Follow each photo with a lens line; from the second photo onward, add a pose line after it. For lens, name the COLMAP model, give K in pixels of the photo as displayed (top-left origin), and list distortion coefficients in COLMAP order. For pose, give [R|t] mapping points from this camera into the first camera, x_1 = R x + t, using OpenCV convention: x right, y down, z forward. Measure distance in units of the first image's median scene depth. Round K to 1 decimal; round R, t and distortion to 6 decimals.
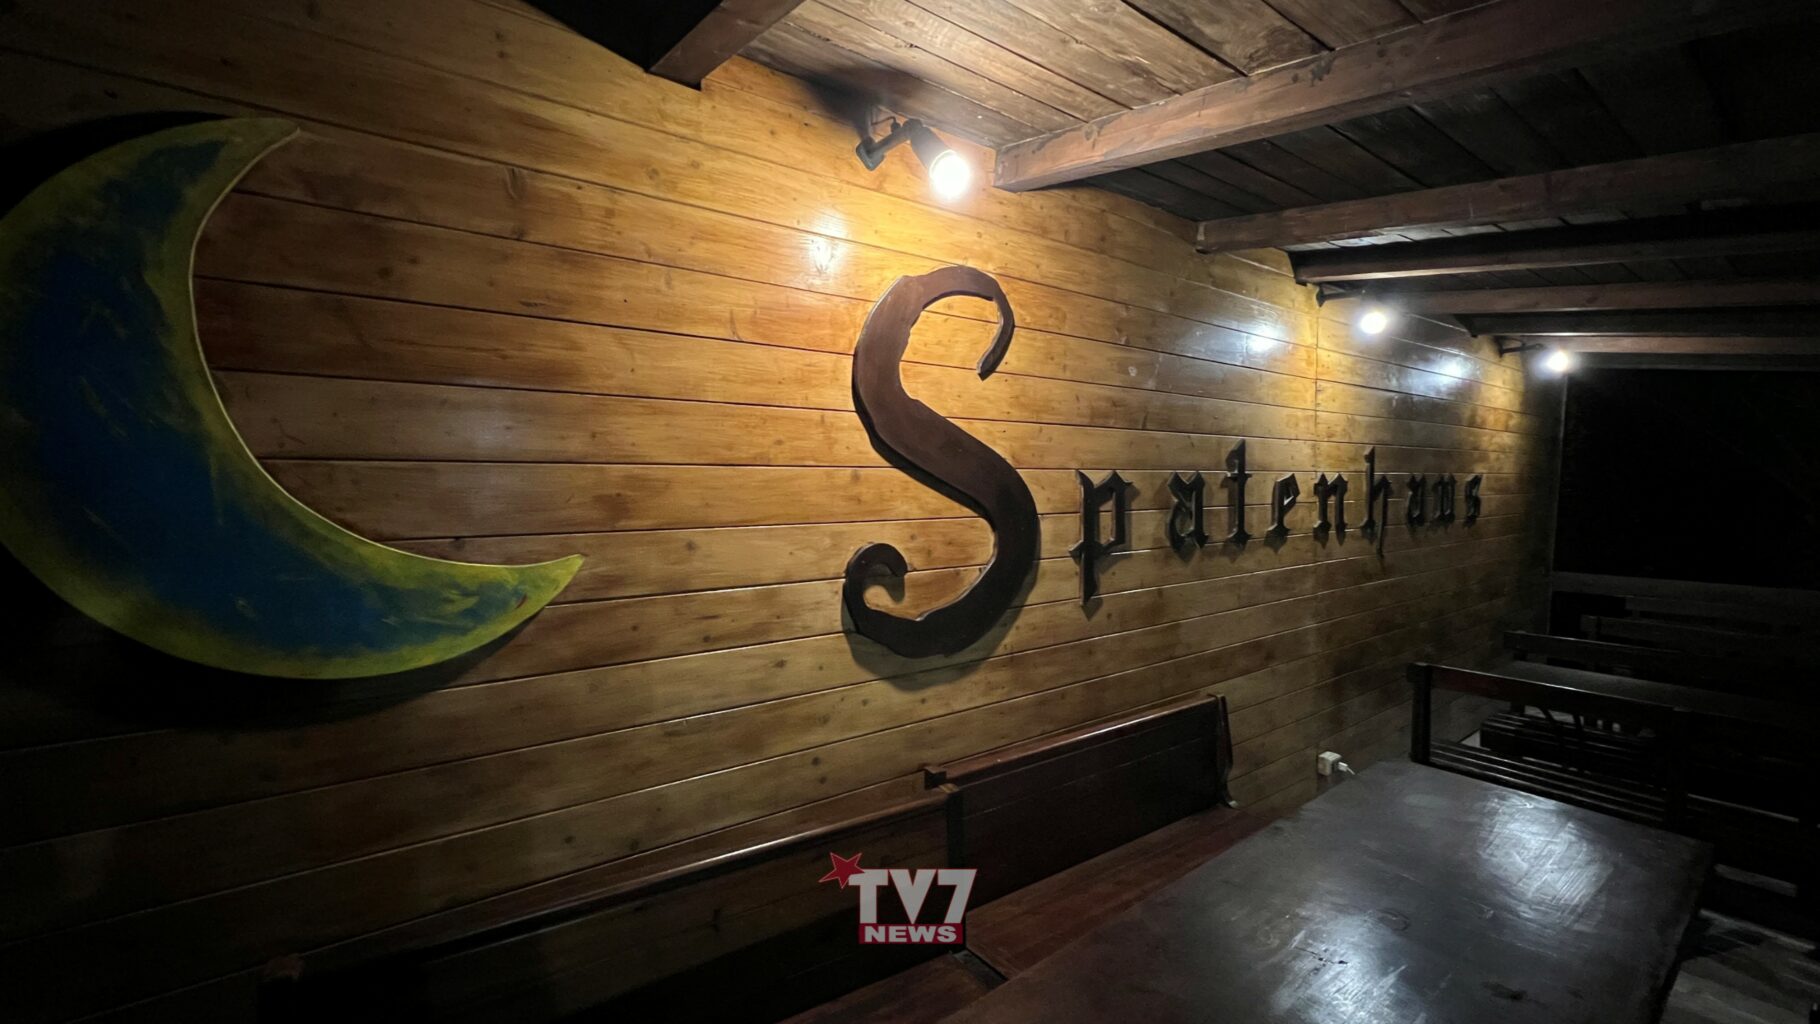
lens RADIAL K [[725.8, 0, 911.8], [0, 725.8, 513.7], [0, 0, 1]] dist [-0.002820, 0.000632]
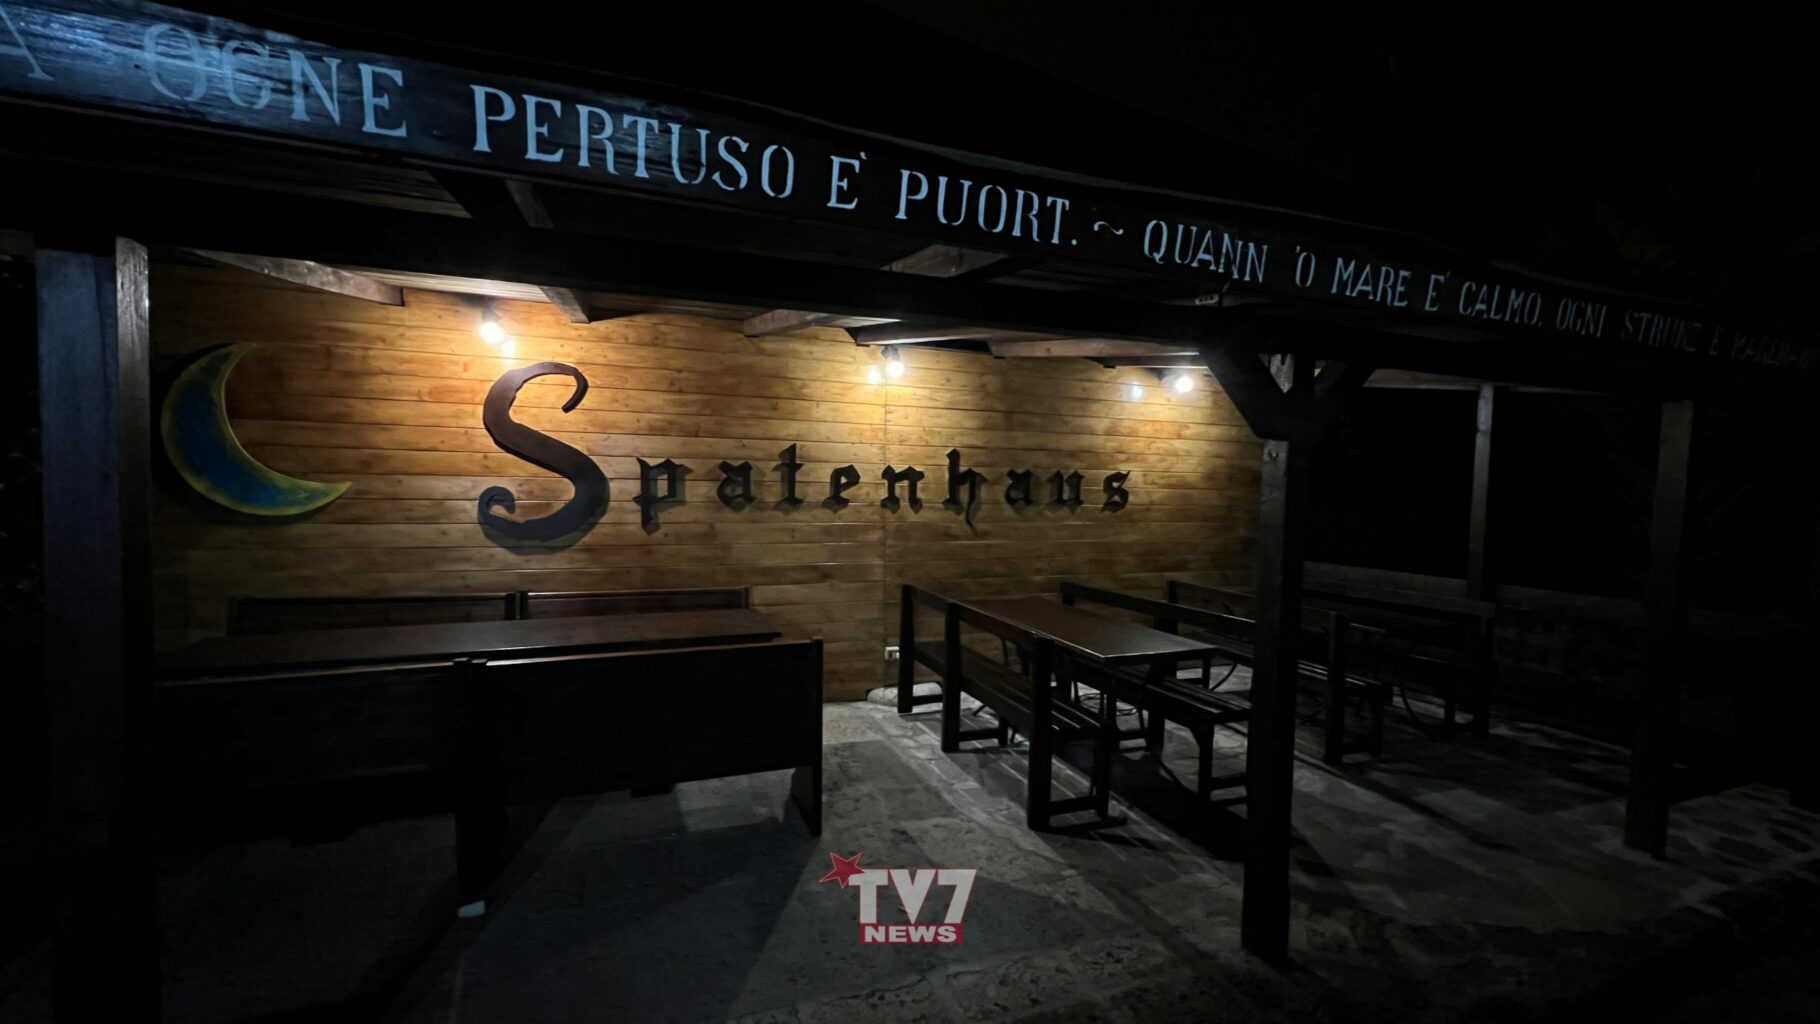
lens RADIAL K [[725.8, 0, 911.8], [0, 725.8, 513.7], [0, 0, 1]] dist [-0.002820, 0.000632]
pose [[0.967012, 0.030473, -0.252900, 1.683102], [-0.032331, 0.999472, -0.003195, 0.086464], [0.252669, 0.011266, 0.967487, -0.822407]]
